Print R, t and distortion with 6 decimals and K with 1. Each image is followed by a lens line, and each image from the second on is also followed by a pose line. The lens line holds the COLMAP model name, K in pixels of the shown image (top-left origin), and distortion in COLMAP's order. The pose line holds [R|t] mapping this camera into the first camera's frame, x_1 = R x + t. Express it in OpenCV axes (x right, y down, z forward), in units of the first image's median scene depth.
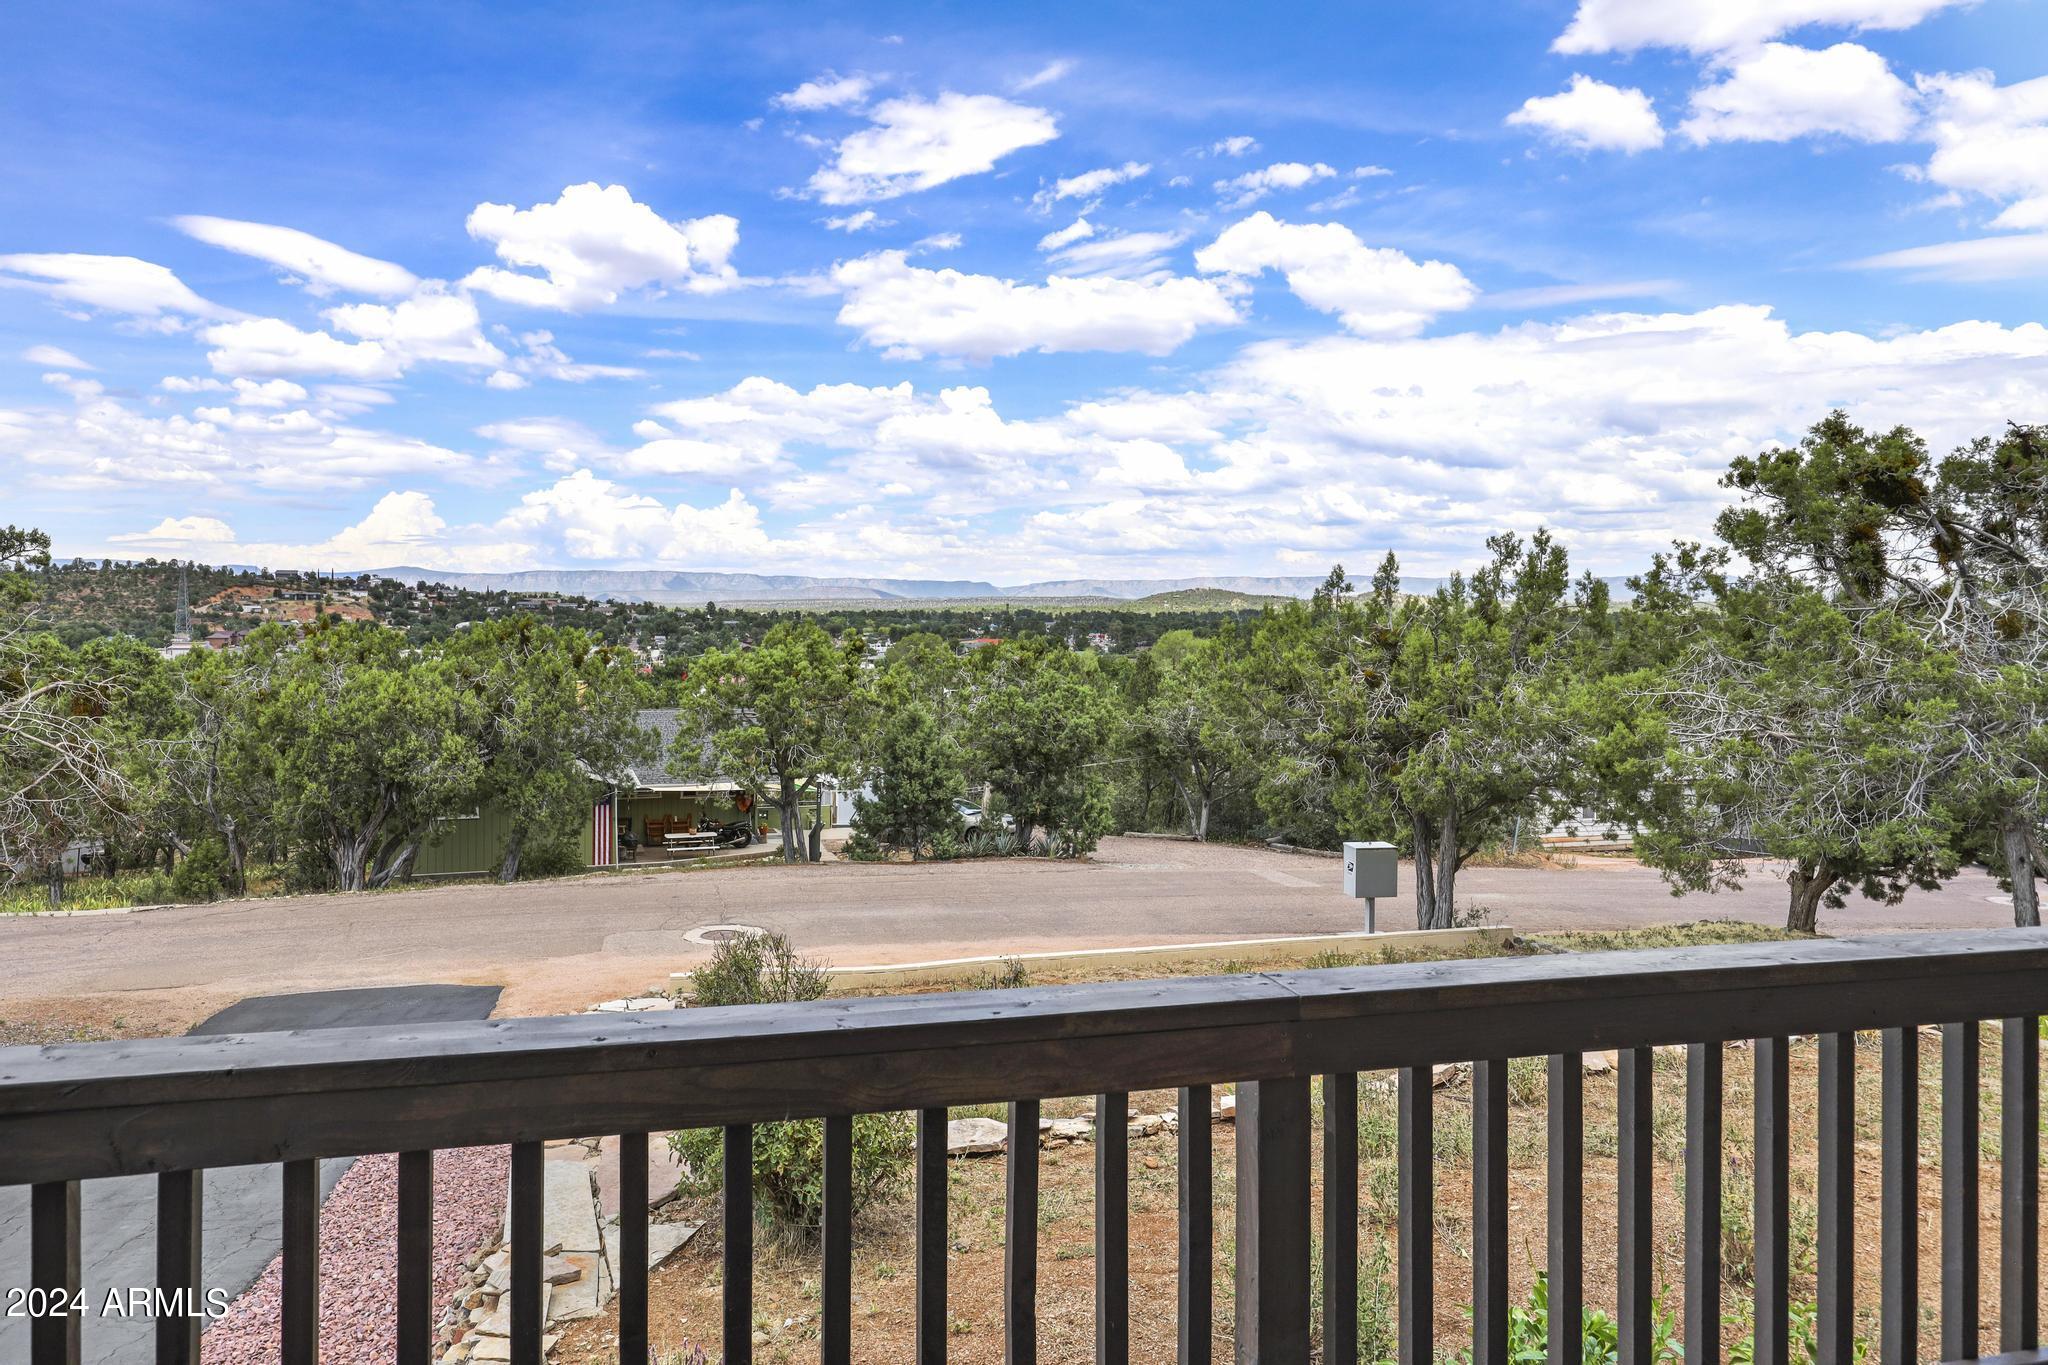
lens RADIAL K [[1237.0, 0, 969.5], [0, 1237.0, 632.8], [0, 0, 1]] dist [-0.009022, 0.000198]
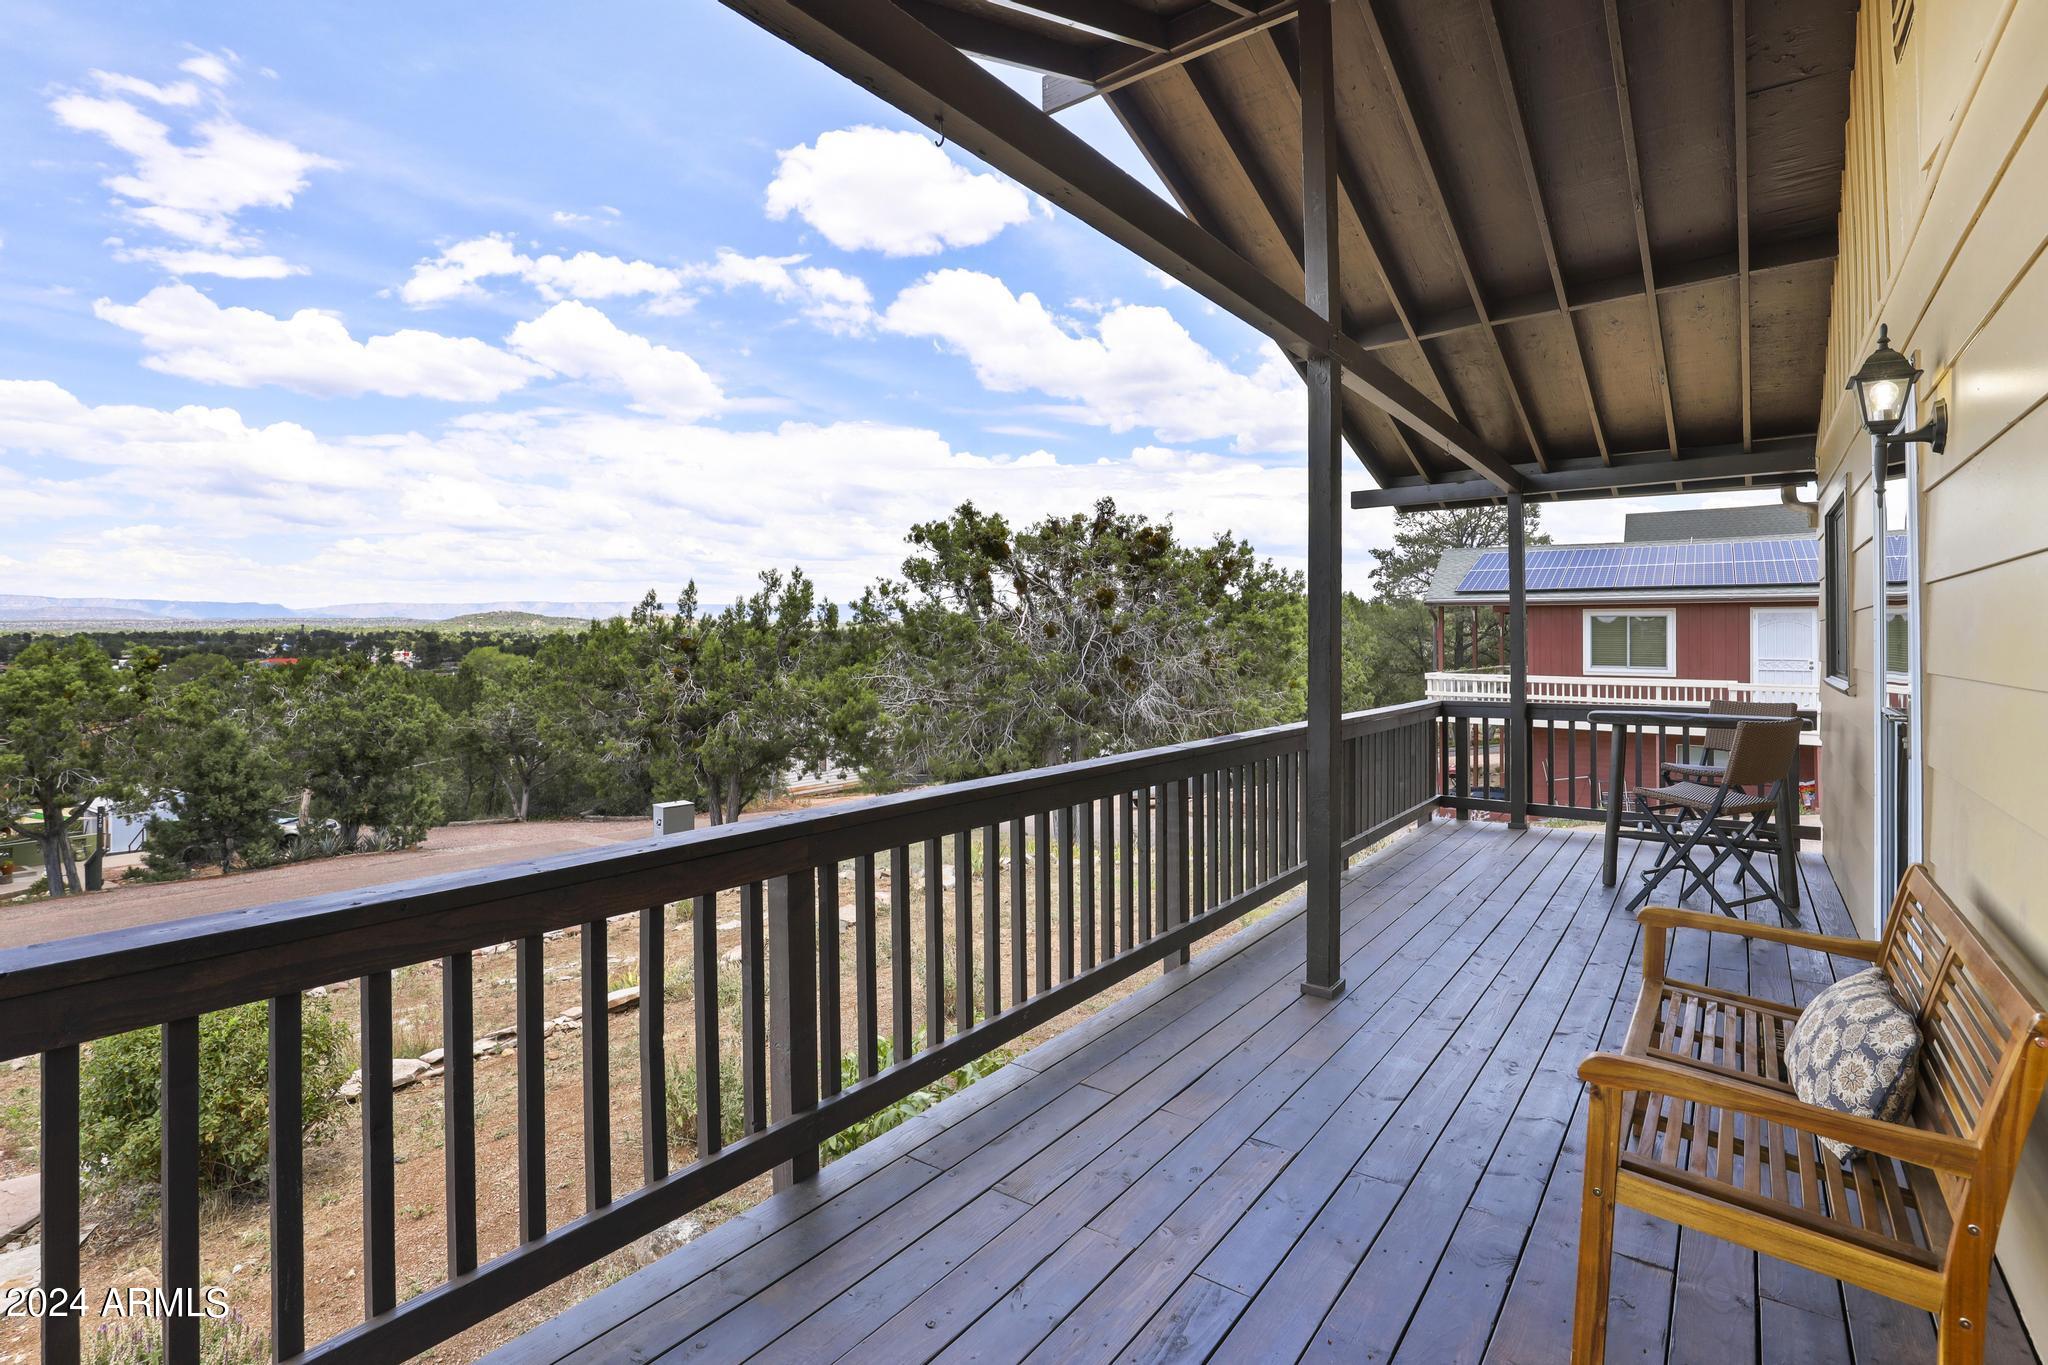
lens RADIAL K [[952.4, 0, 1024.9], [0, 952.4, 648.4], [0, 0, 1]] dist [-0.031199, 0.001029]
pose [[0.771278, -0.018353, 0.636234, -0.031668], [0.016797, 0.999823, 0.008479, 0.005411], [-0.636277, 0.004147, 0.771449, -0.017366]]
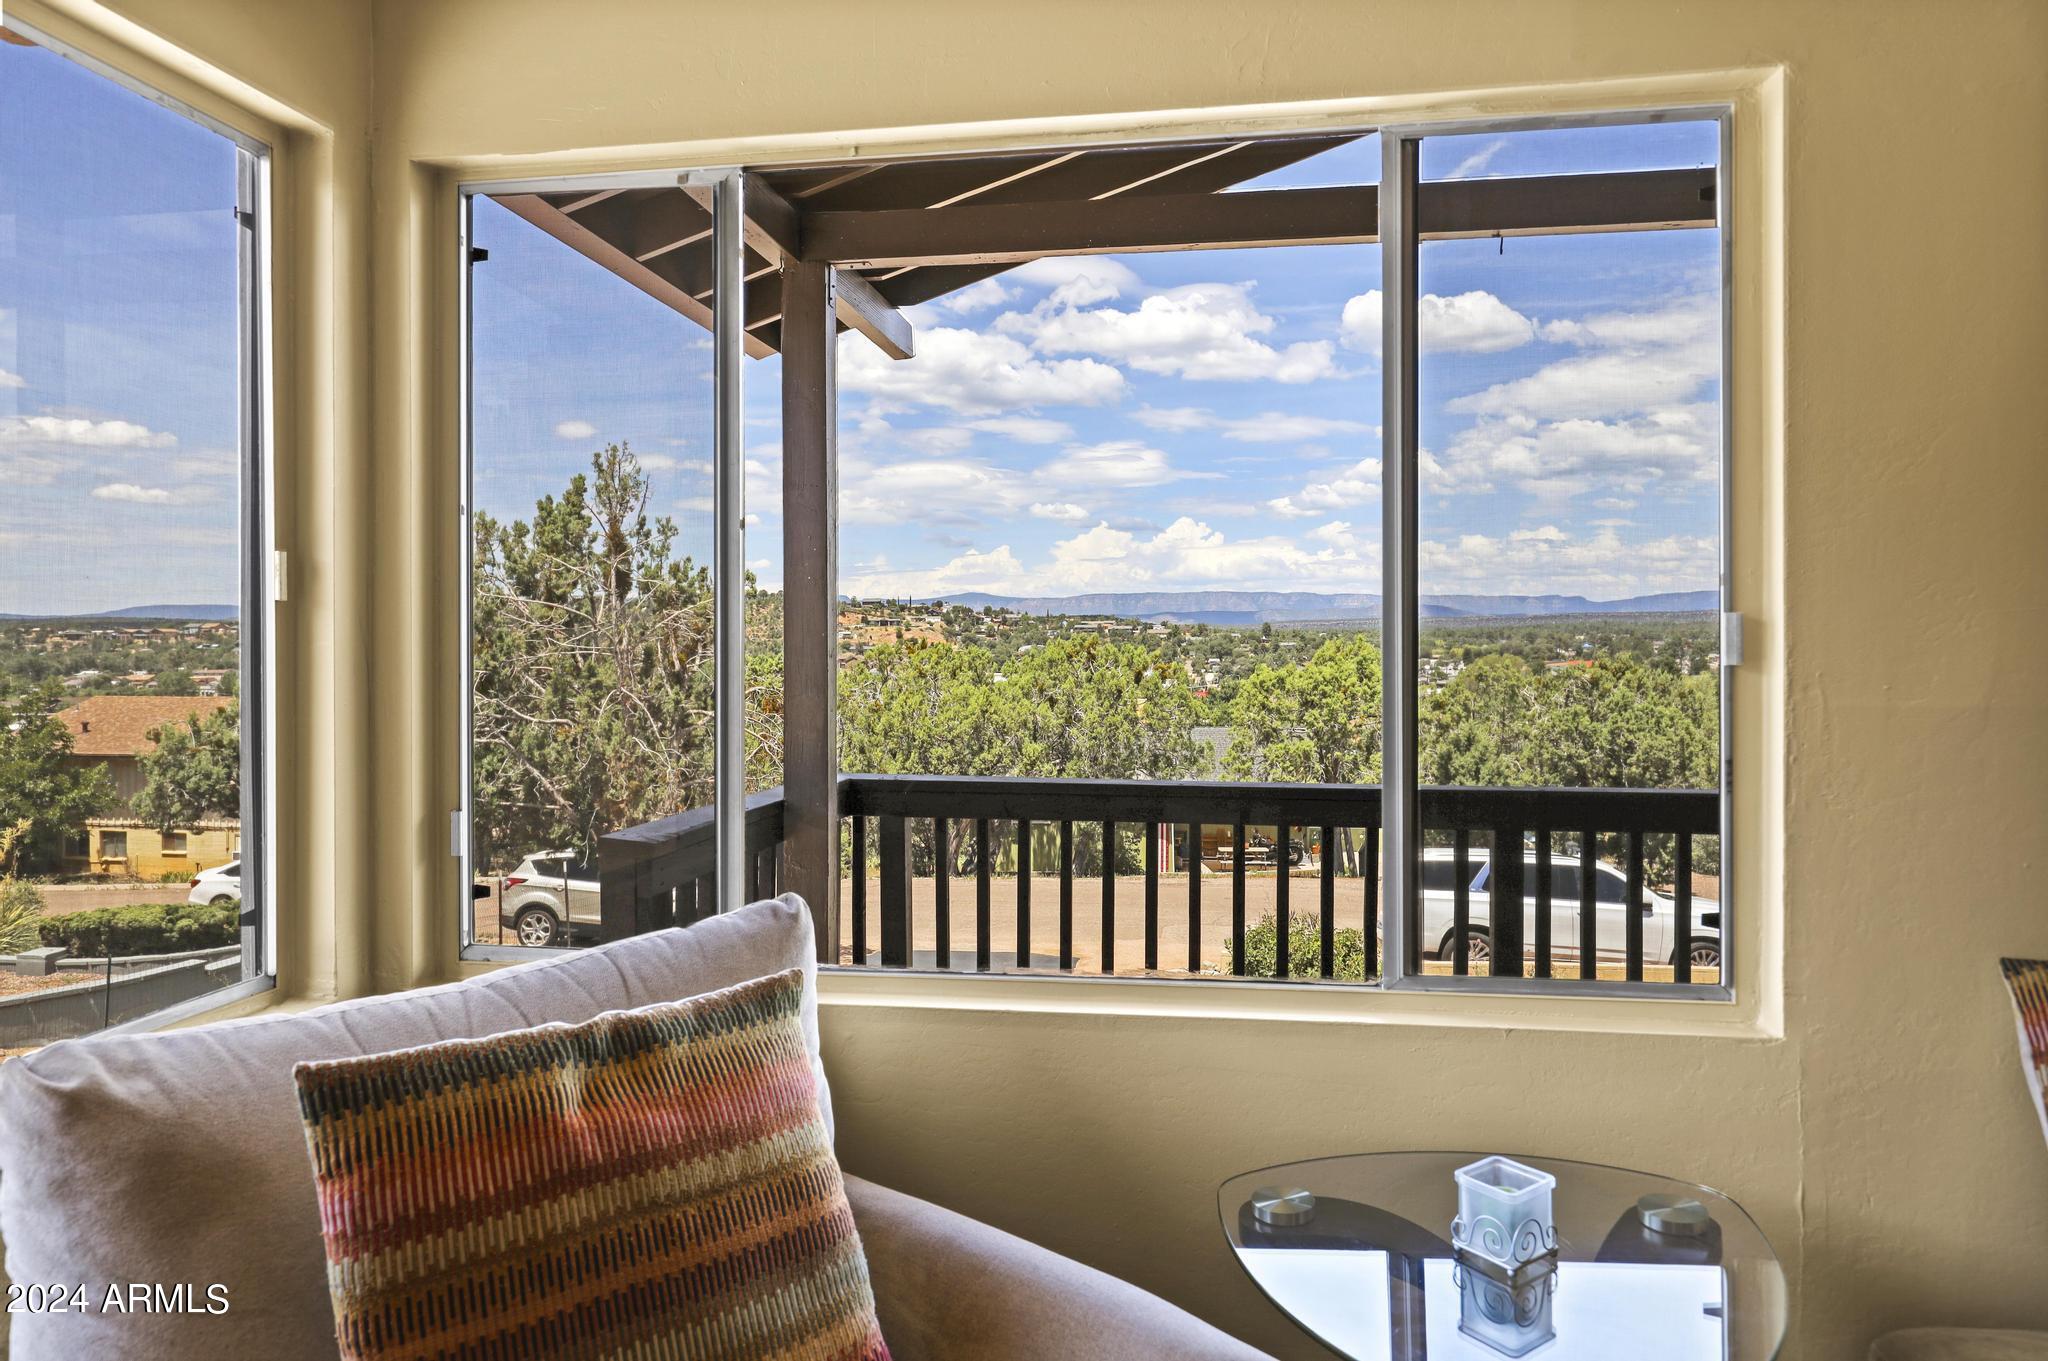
lens RADIAL K [[1311.1, 0, 1024.6], [0, 1311.1, 640.4], [0, 0, 1]] dist [-0.001919, -0.001260]
pose [[0.925321, -0.007558, -0.379110, 0.033601], [0.003166, 0.999920, -0.012207, 0.006390], [0.379173, 0.010095, 0.925271, -0.129823]]
